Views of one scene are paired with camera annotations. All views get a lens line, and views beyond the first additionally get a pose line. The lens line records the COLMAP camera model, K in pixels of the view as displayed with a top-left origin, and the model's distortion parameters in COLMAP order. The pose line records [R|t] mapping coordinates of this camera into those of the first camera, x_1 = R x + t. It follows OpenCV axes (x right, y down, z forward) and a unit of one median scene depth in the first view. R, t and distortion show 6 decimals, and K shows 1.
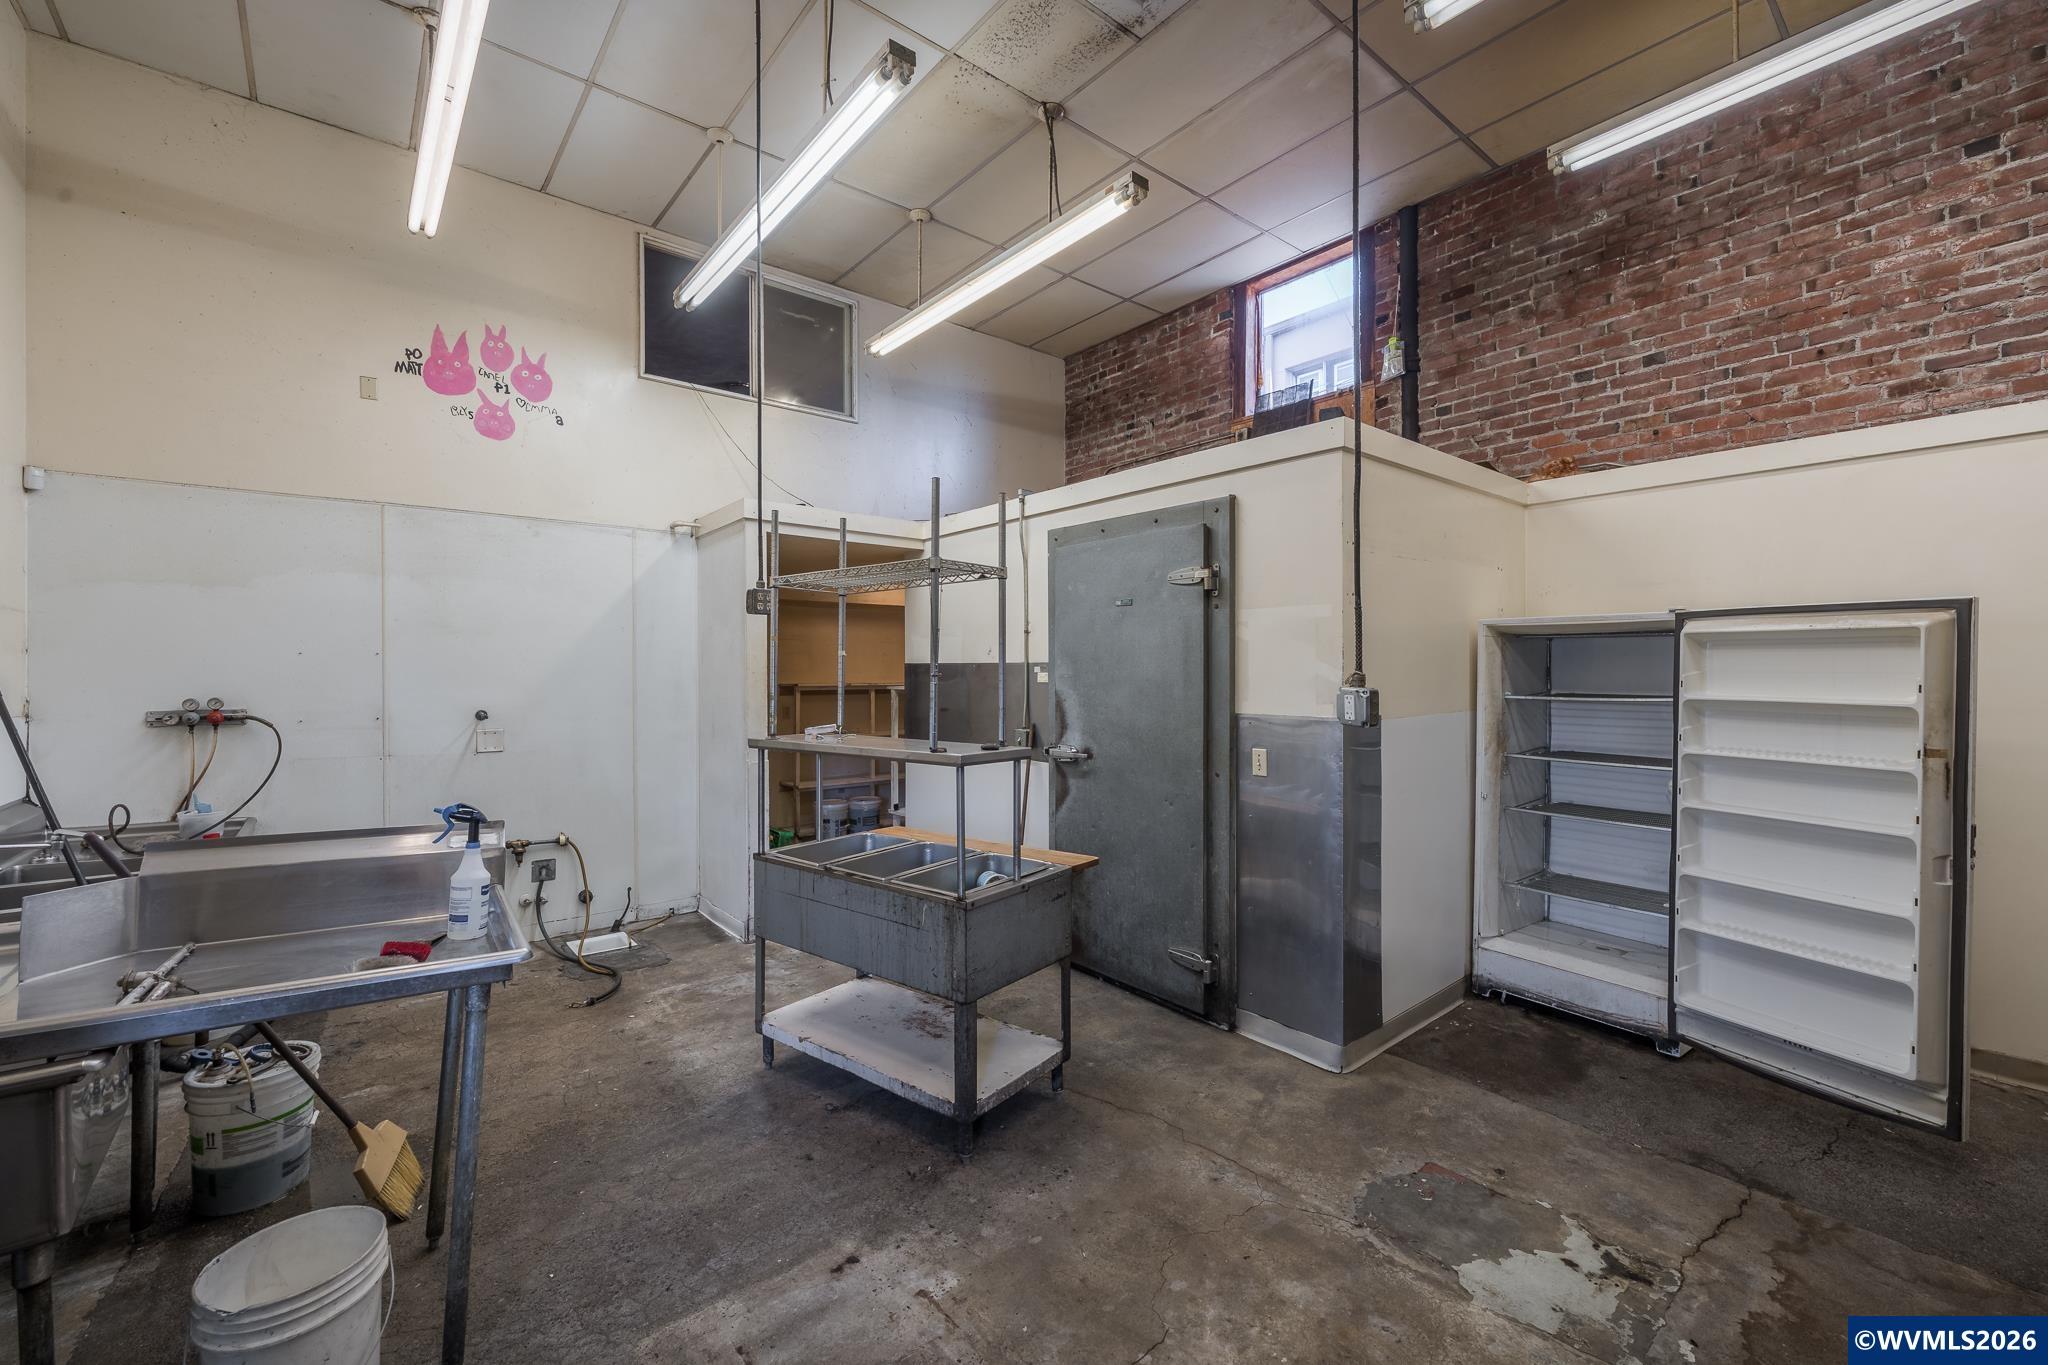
lens RADIAL K [[830.2, 0, 1024.9], [0, 830.2, 673.3], [0, 0, 1]] dist [-0.002505, -0.000017]
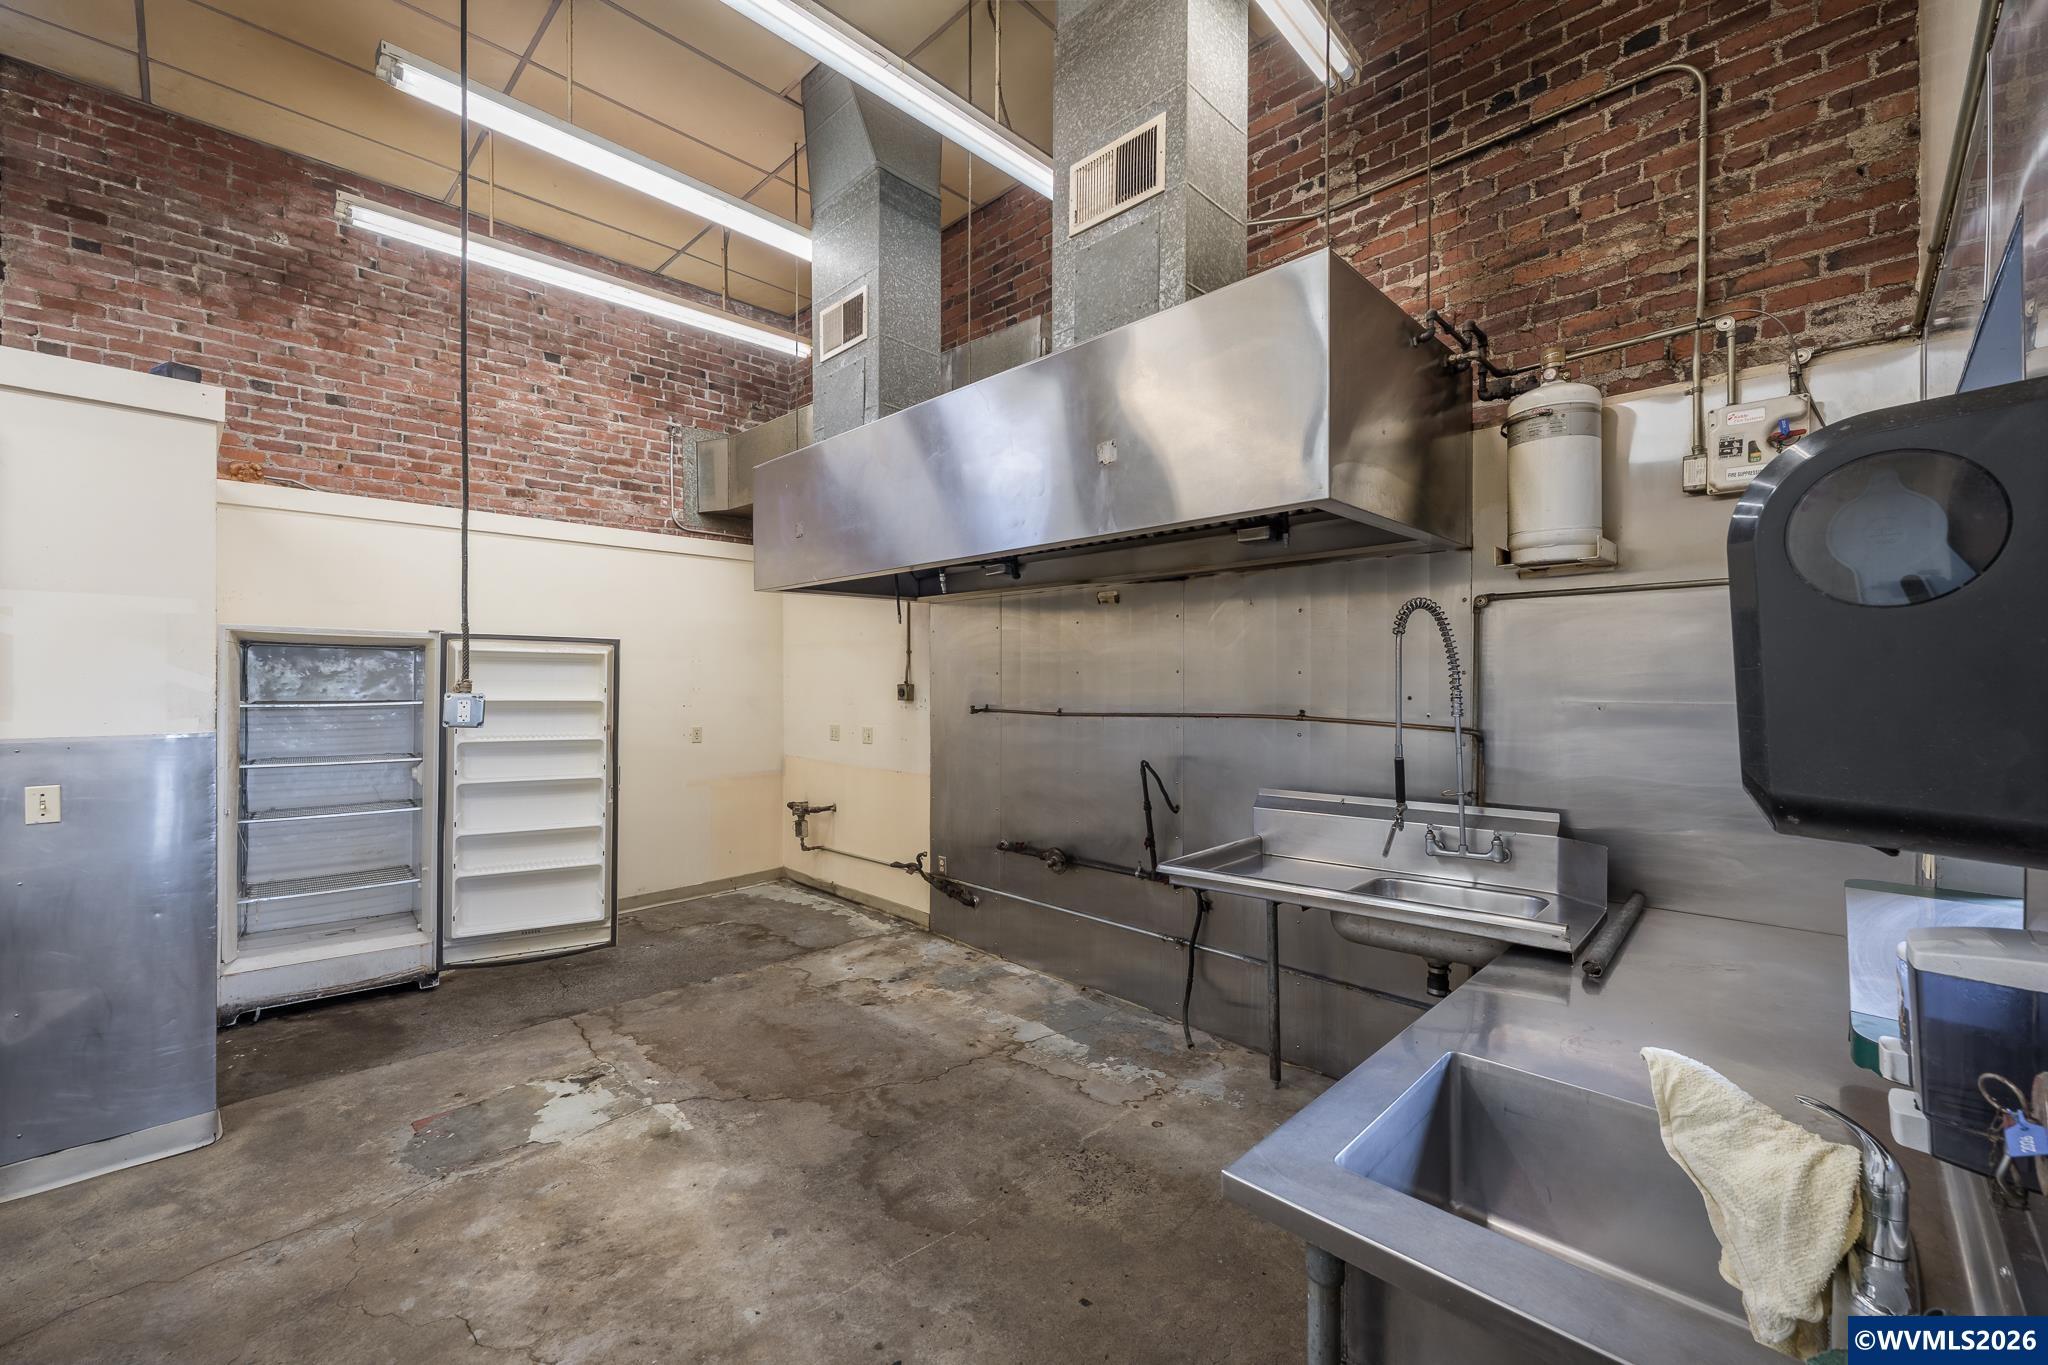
lens RADIAL K [[830.2, 0, 1024.5], [0, 830.2, 681.4], [0, 0, 1]] dist [-0.002505, -0.000017]
pose [[-0.104216, 0.000775, 0.994554, -0.557493], [-0.000176, 1.000000, -0.000797, 0.001077], [-0.994555, -0.000258, -0.104216, 0.241982]]
